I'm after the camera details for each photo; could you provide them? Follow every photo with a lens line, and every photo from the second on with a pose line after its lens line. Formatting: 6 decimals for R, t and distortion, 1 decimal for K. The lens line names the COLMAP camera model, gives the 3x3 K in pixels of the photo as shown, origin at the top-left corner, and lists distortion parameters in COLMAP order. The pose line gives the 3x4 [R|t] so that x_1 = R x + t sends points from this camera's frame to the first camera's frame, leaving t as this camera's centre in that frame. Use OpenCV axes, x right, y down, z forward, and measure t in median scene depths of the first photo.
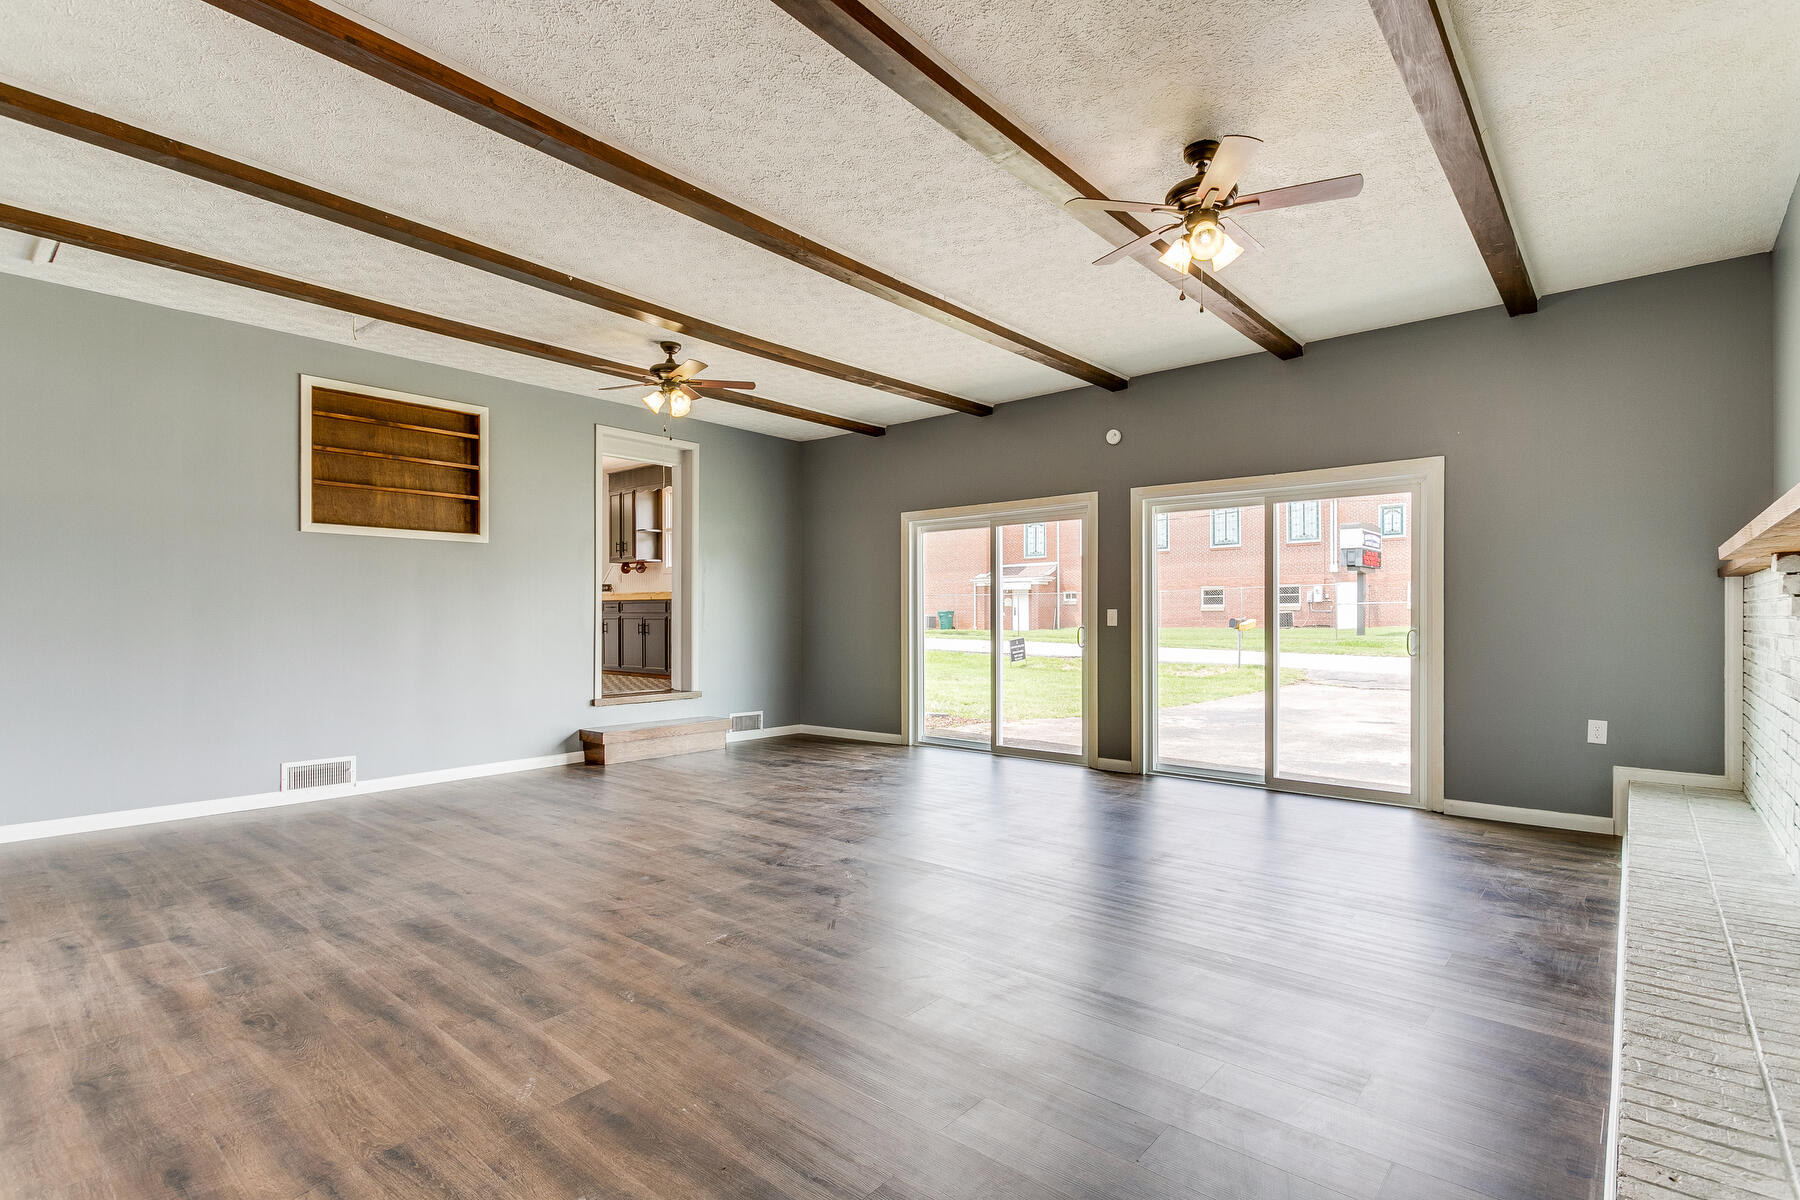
lens RADIAL K [[861.6, 0, 908.1], [0, 861.6, 611.0], [0, 0, 1]] dist [0.008445, -0.007122]
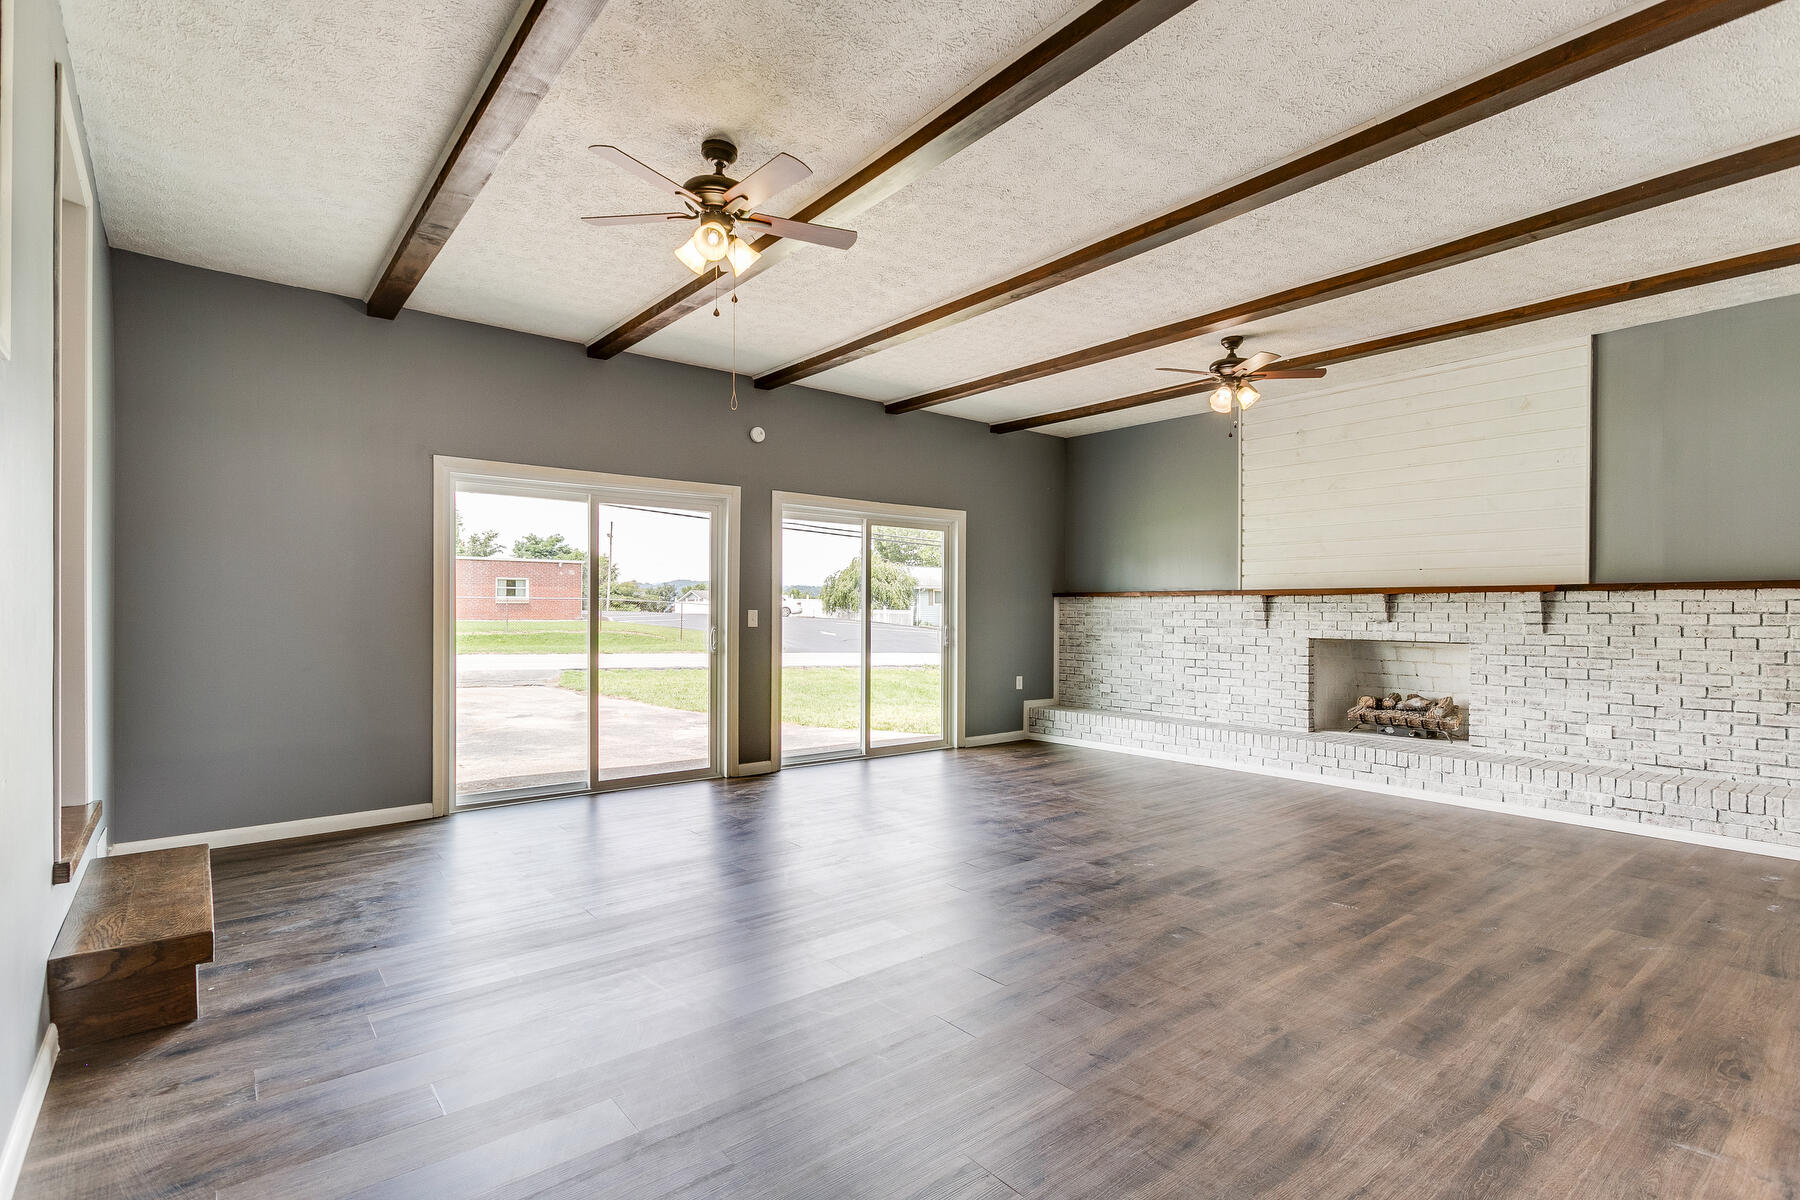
lens RADIAL K [[861.6, 0, 903.3], [0, 861.6, 623.4], [0, 0, 1]] dist [0.008445, -0.007122]
pose [[0.180579, -0.011909, 0.983488, -1.162121], [-0.011665, 0.999830, 0.014249, -0.004603], [-0.983491, -0.014046, 0.180410, 1.100104]]
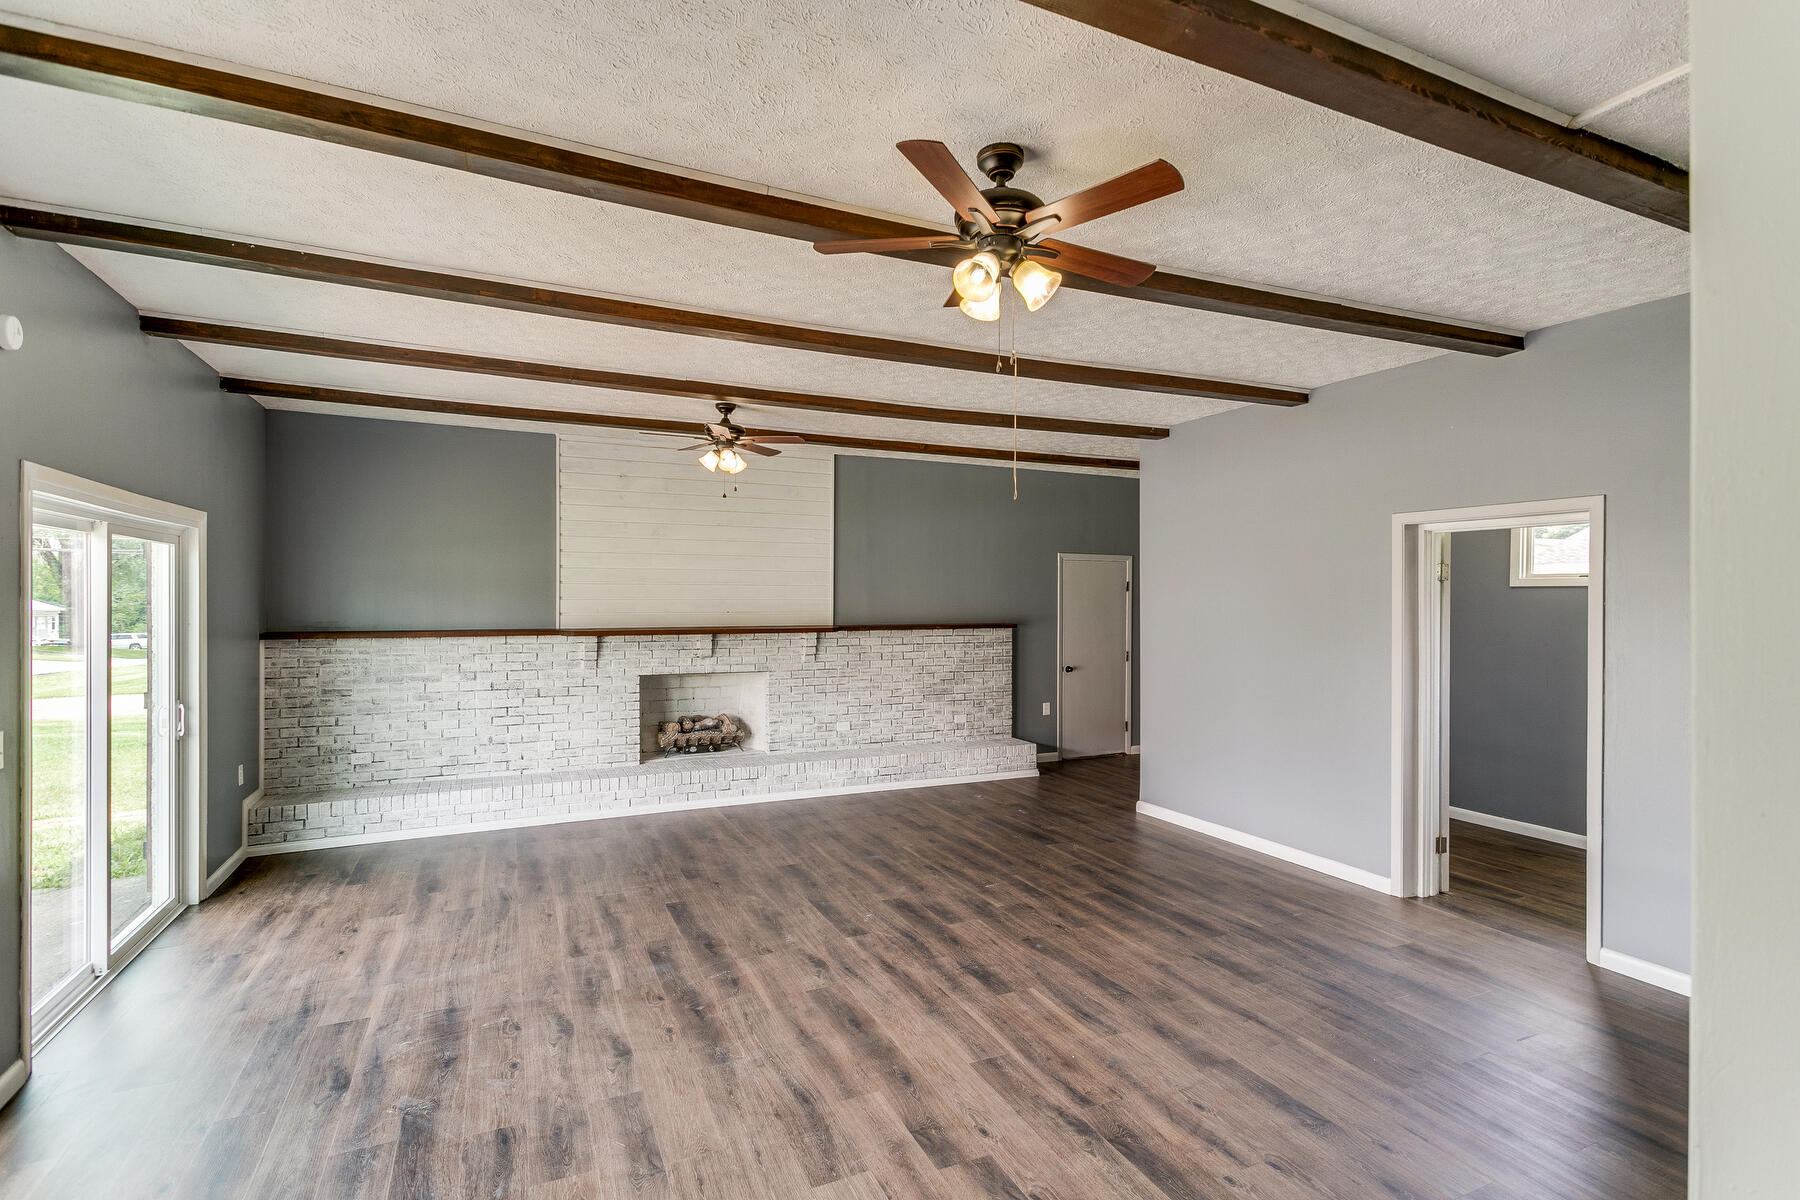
lens RADIAL K [[861.6, 0, 901.7], [0, 861.6, 595.2], [0, 0, 1]] dist [0.008445, -0.007122]
pose [[-0.908946, -0.000033, 0.416914, -0.587082], [-0.004150, 0.999951, -0.008969, -0.113355], [-0.416893, -0.009883, -0.908902, 2.020004]]
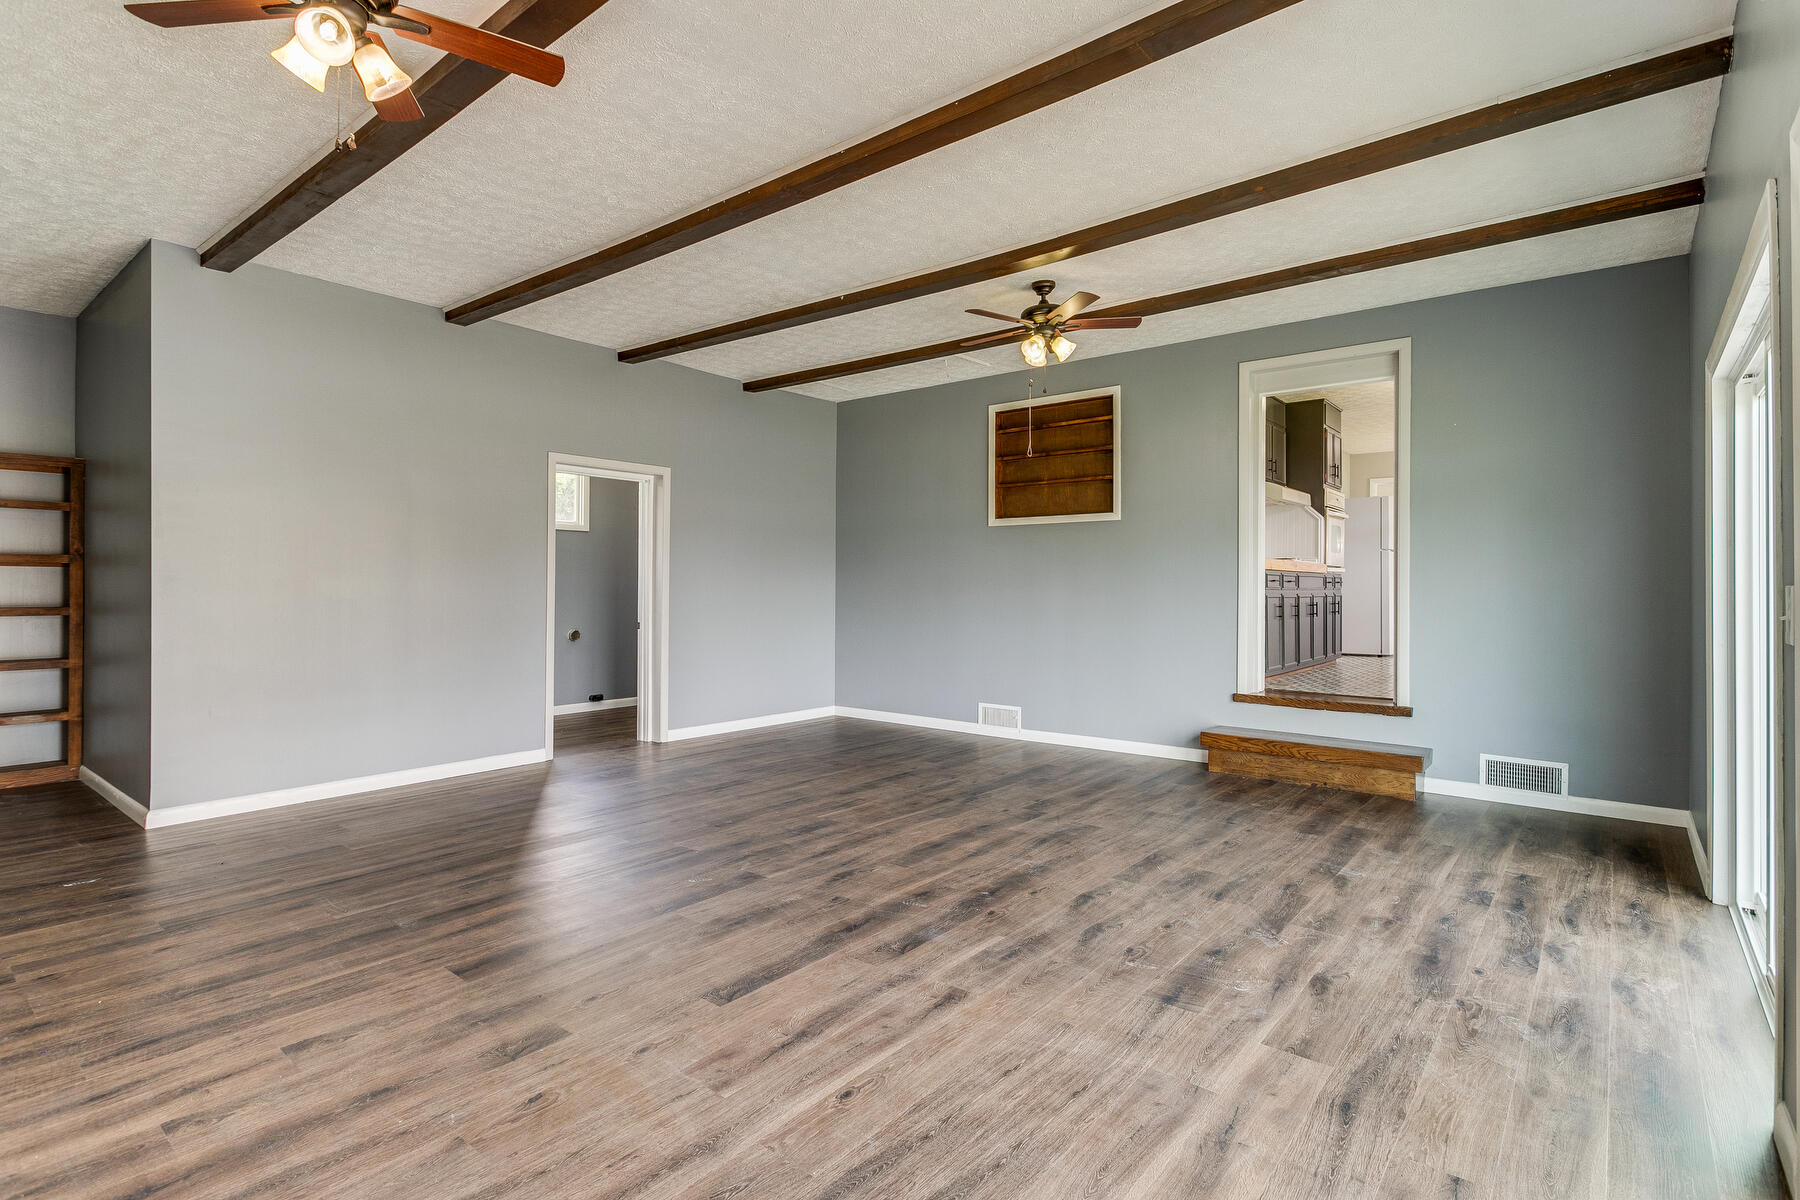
lens RADIAL K [[861.6, 0, 902.2], [0, 861.6, 588.9], [0, 0, 1]] dist [0.008445, -0.007122]
pose [[0.020411, 0.006222, -0.999772, 0.843897], [0.003194, 0.999975, 0.006289, -0.009170], [0.999787, -0.003321, 0.020390, 1.192372]]
